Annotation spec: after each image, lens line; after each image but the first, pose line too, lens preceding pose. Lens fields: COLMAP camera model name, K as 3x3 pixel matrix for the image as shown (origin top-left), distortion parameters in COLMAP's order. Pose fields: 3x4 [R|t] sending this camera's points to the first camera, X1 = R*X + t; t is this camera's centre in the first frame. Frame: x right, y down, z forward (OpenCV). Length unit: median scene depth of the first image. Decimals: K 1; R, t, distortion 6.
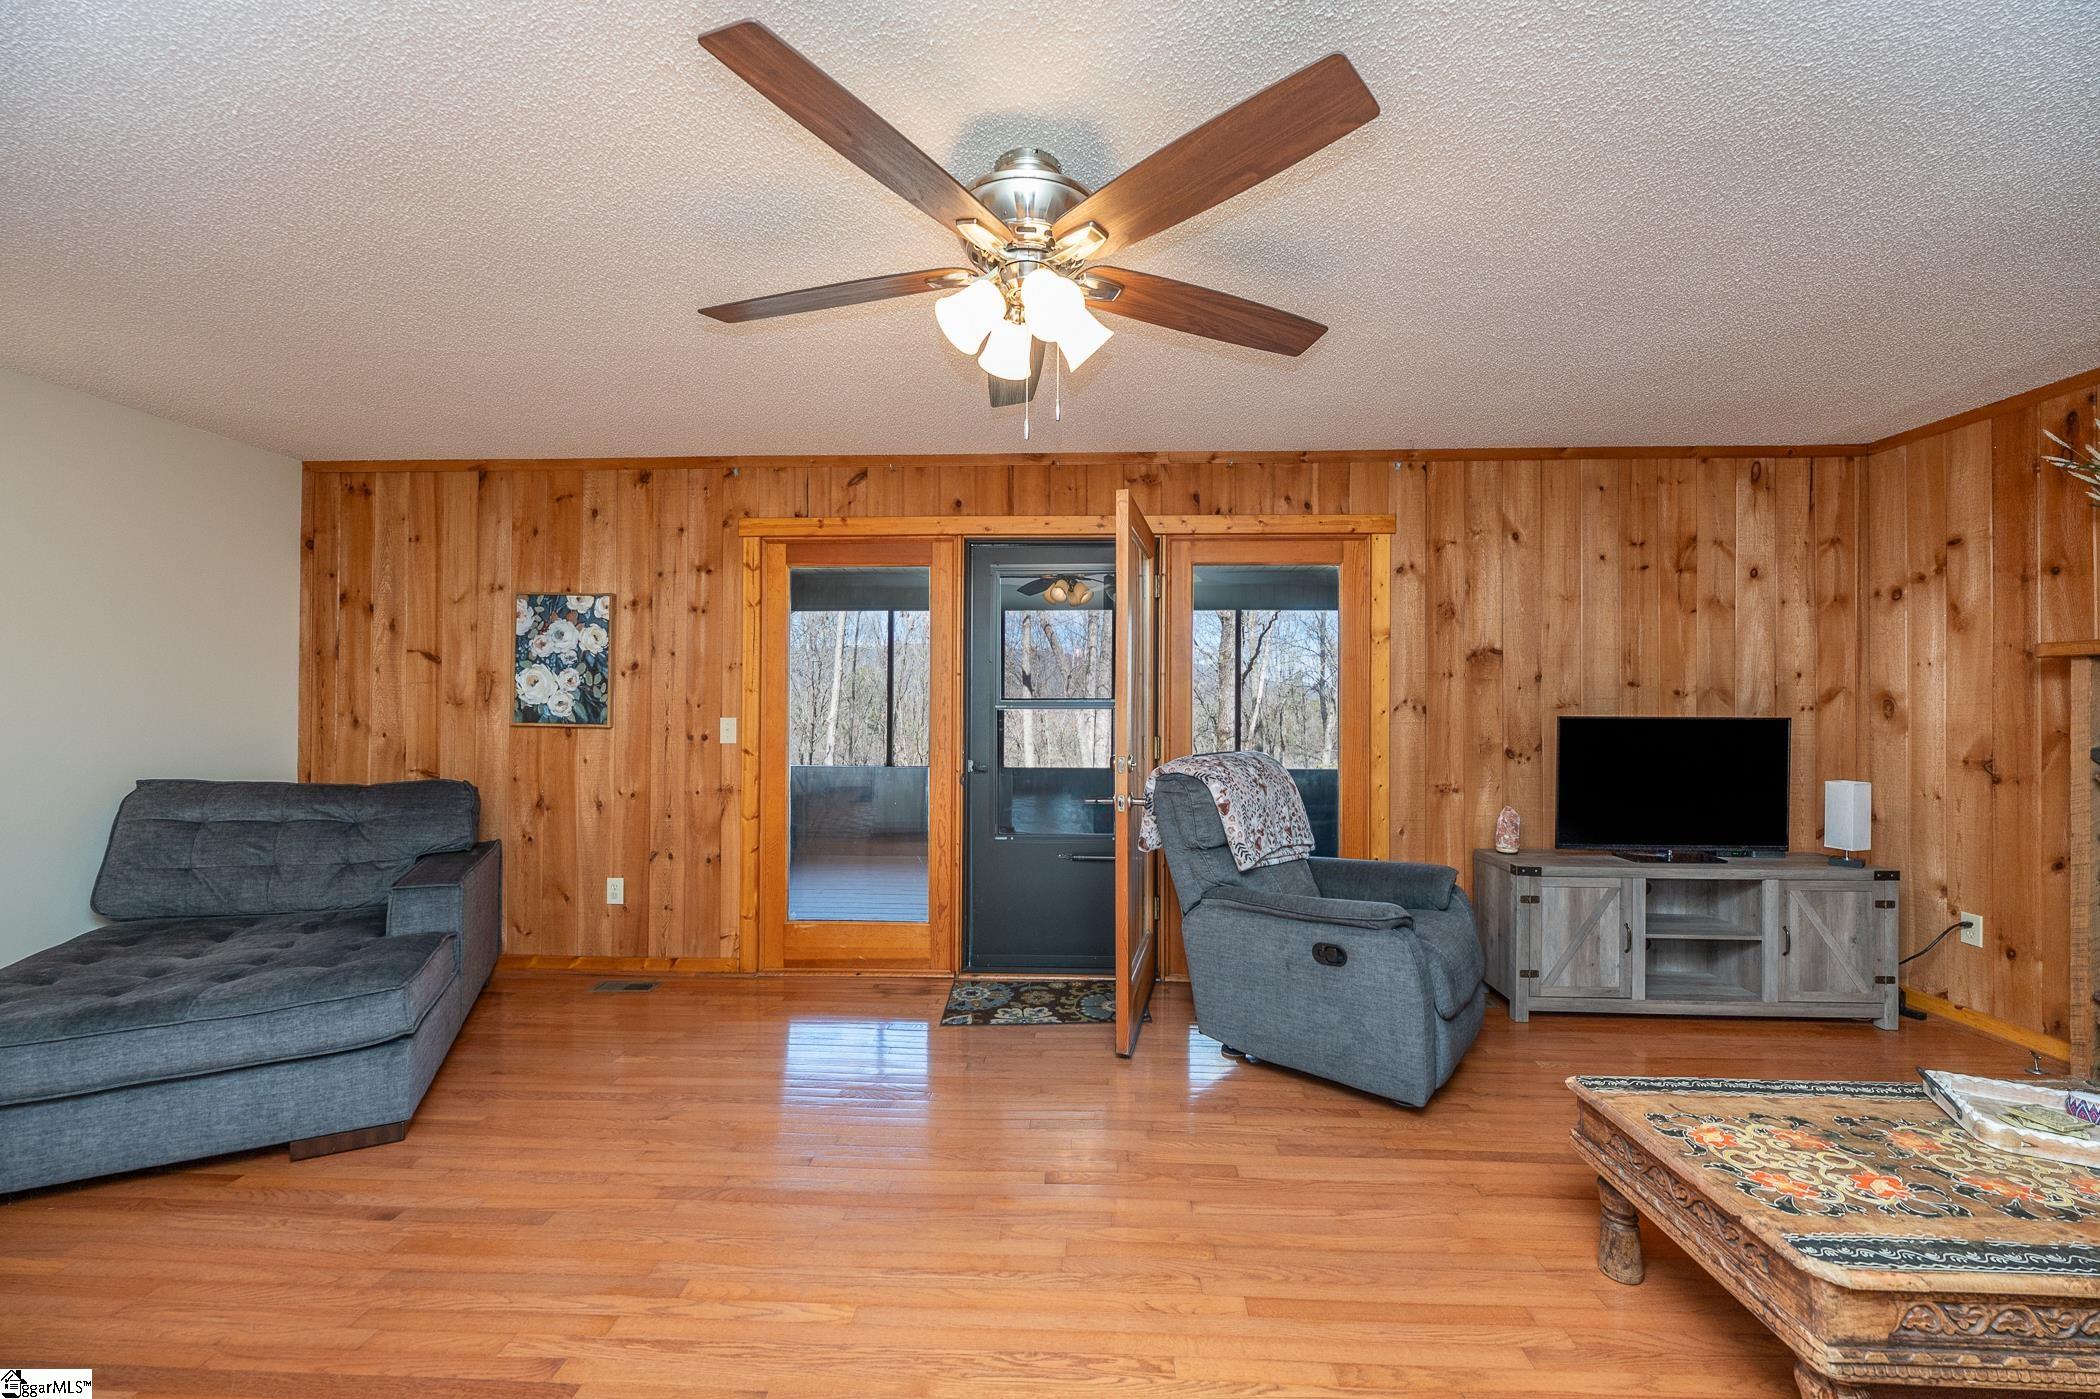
lens RADIAL K [[831.6, 0, 1053.2], [0, 831.6, 702.7], [0, 0, 1]] dist [0.000334, 0.001372]
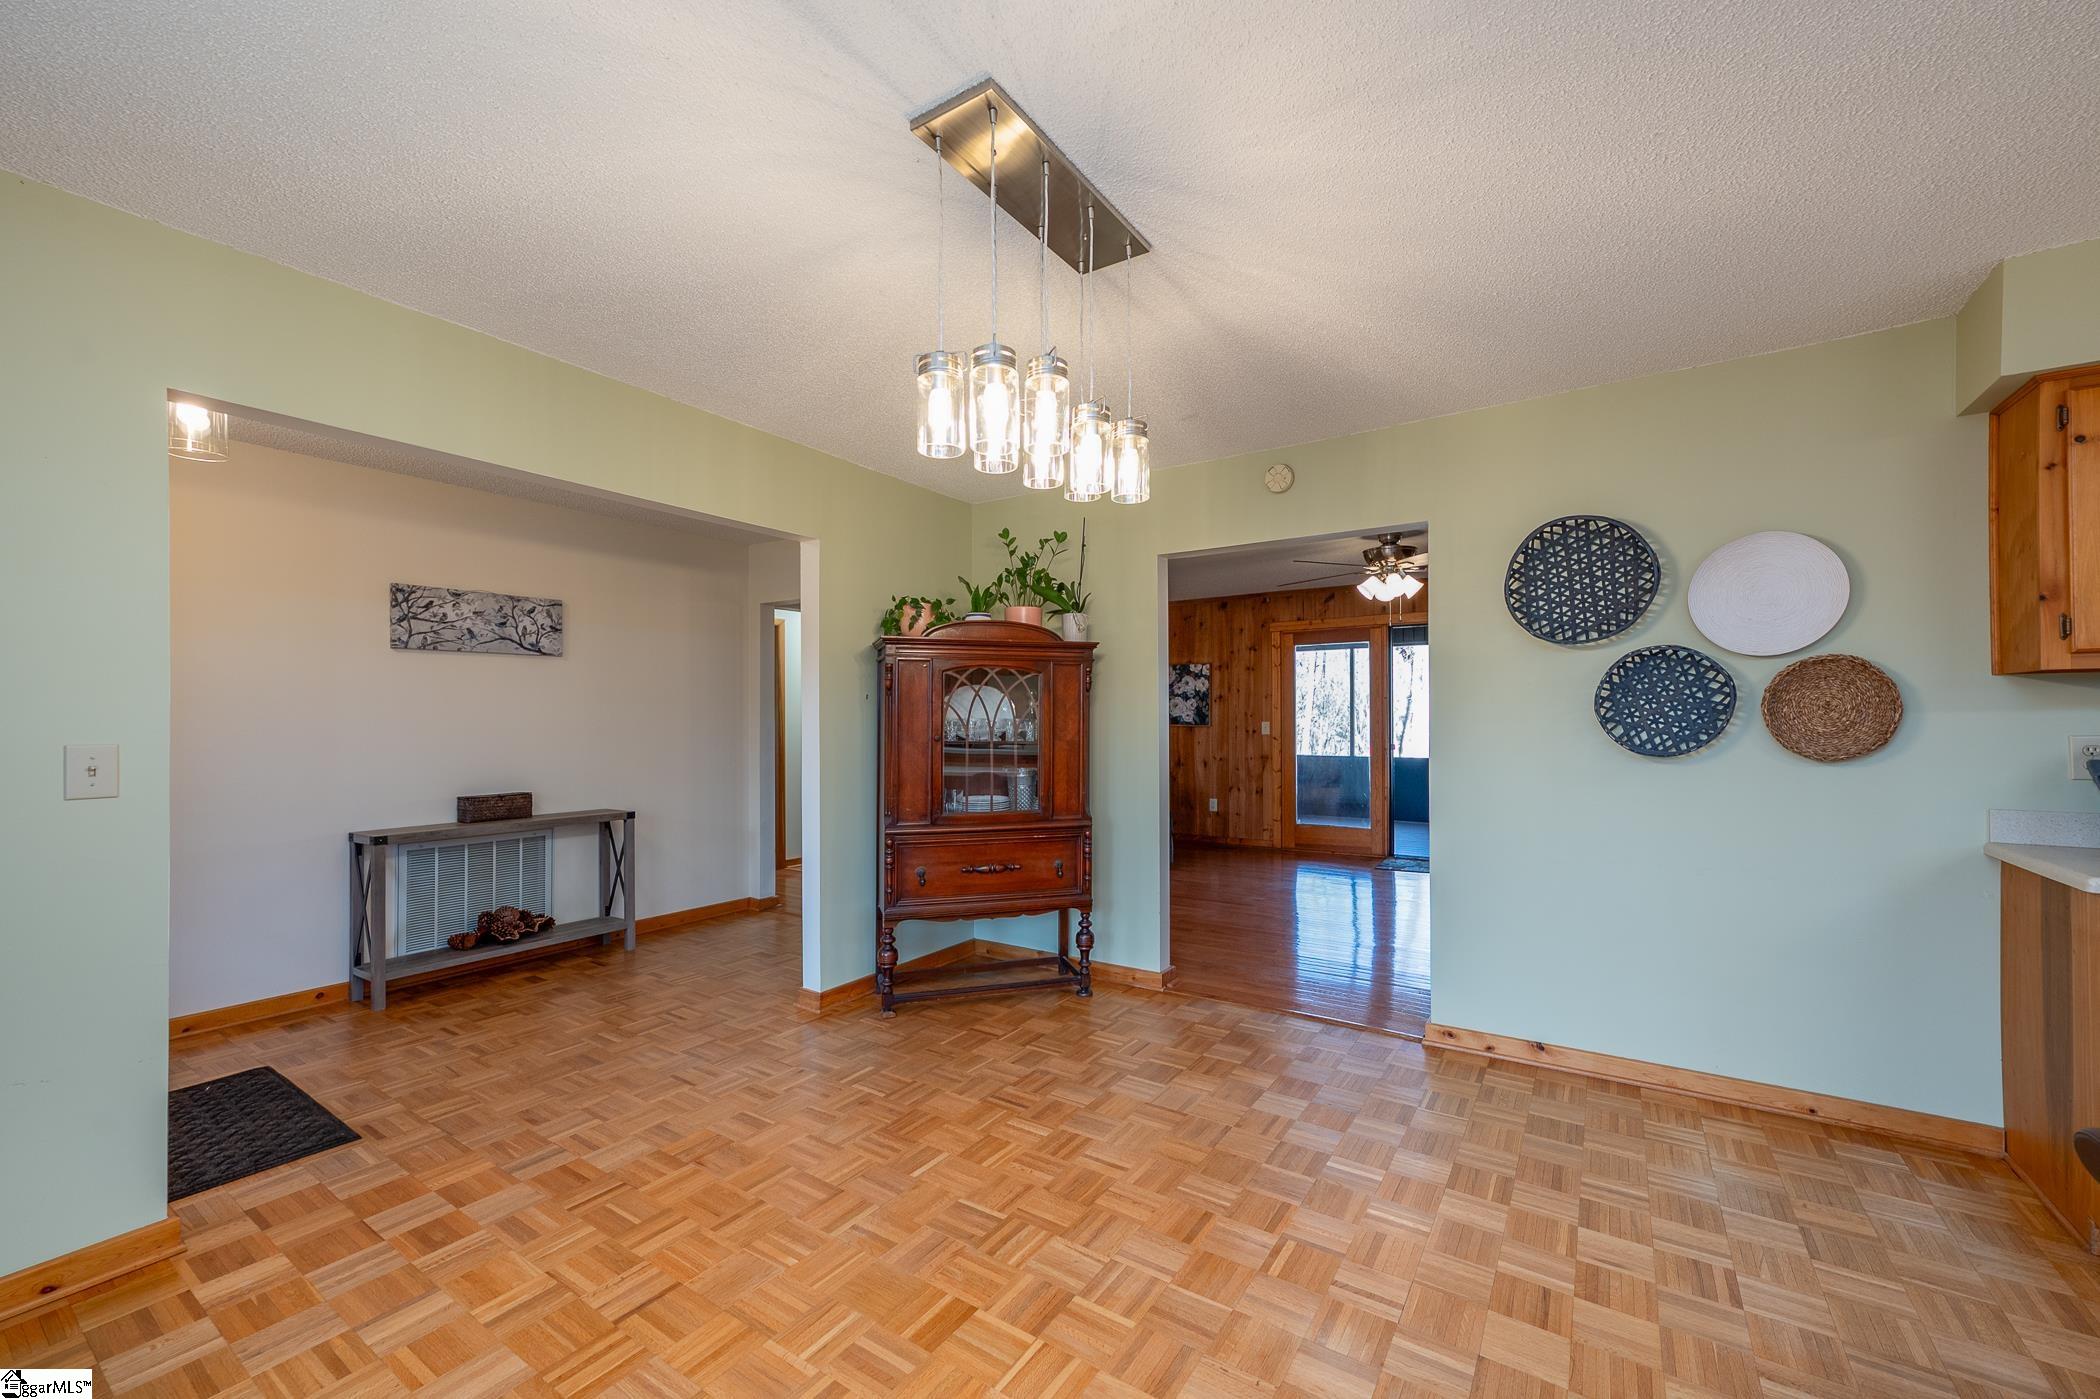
lens RADIAL K [[831.6, 0, 1055.3], [0, 831.6, 707.7], [0, 0, 1]] dist [0.000334, 0.001372]
pose [[0.853458, -0.014014, -0.520974, 0.234629], [0.011500, 0.999901, -0.008057, -0.006073], [0.521035, 0.000885, 0.853535, -1.027978]]
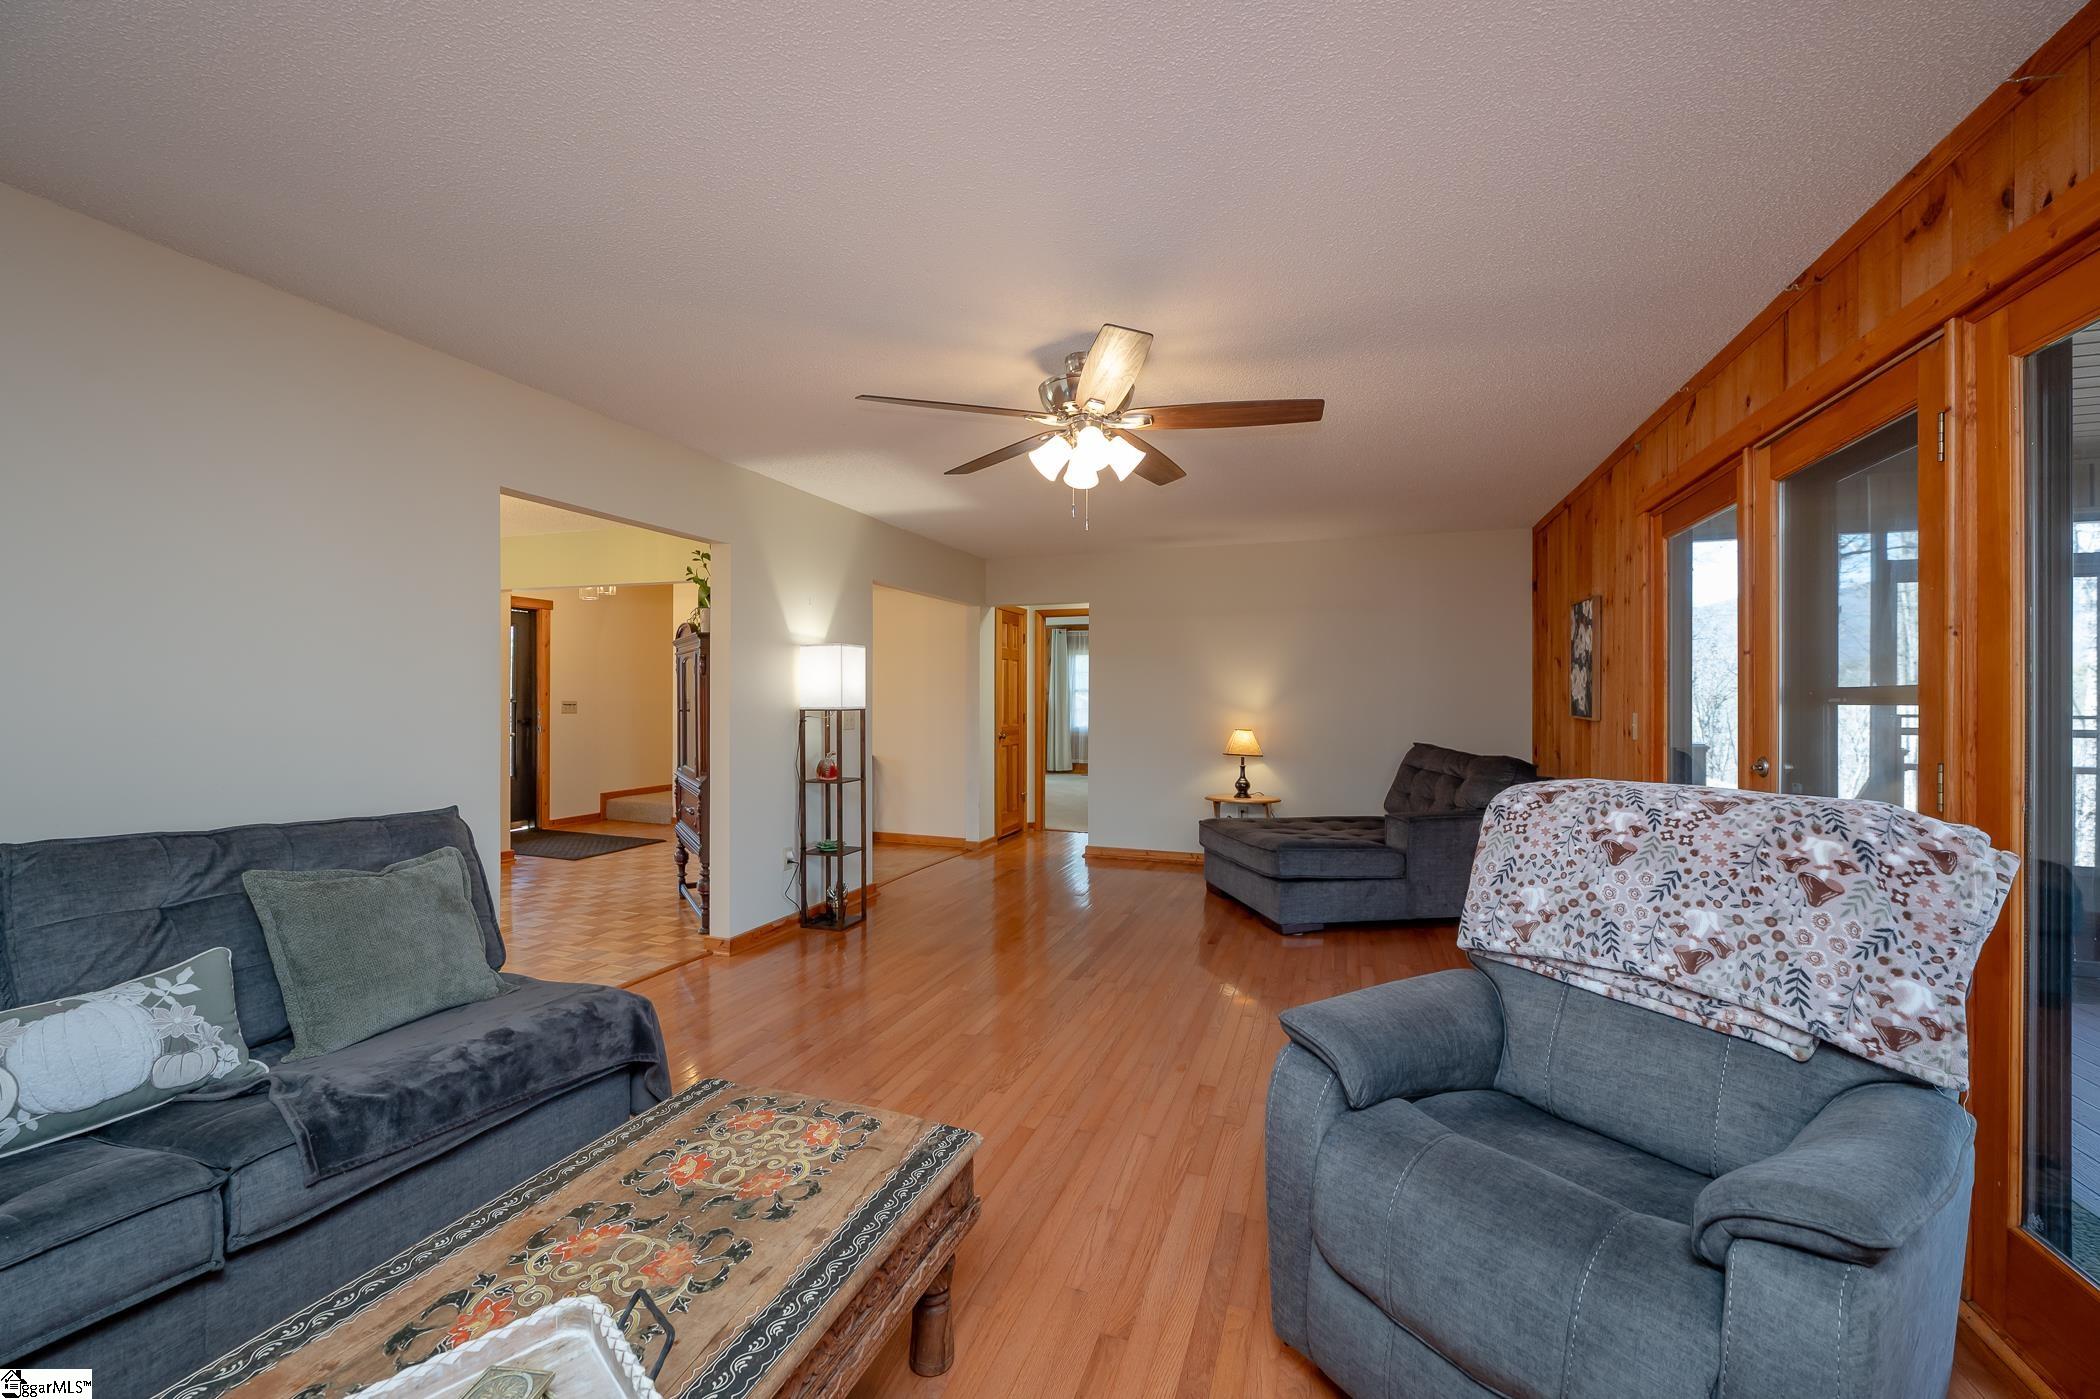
lens RADIAL K [[831.6, 0, 1044.7], [0, 831.6, 699.3], [0, 0, 1]] dist [0.000334, 0.001372]
pose [[-0.308338, -0.005477, -0.951261, 0.706862], [0.000535, 0.999982, -0.005931, 0.009783], [0.951277, -0.002338, -0.308329, 0.668418]]
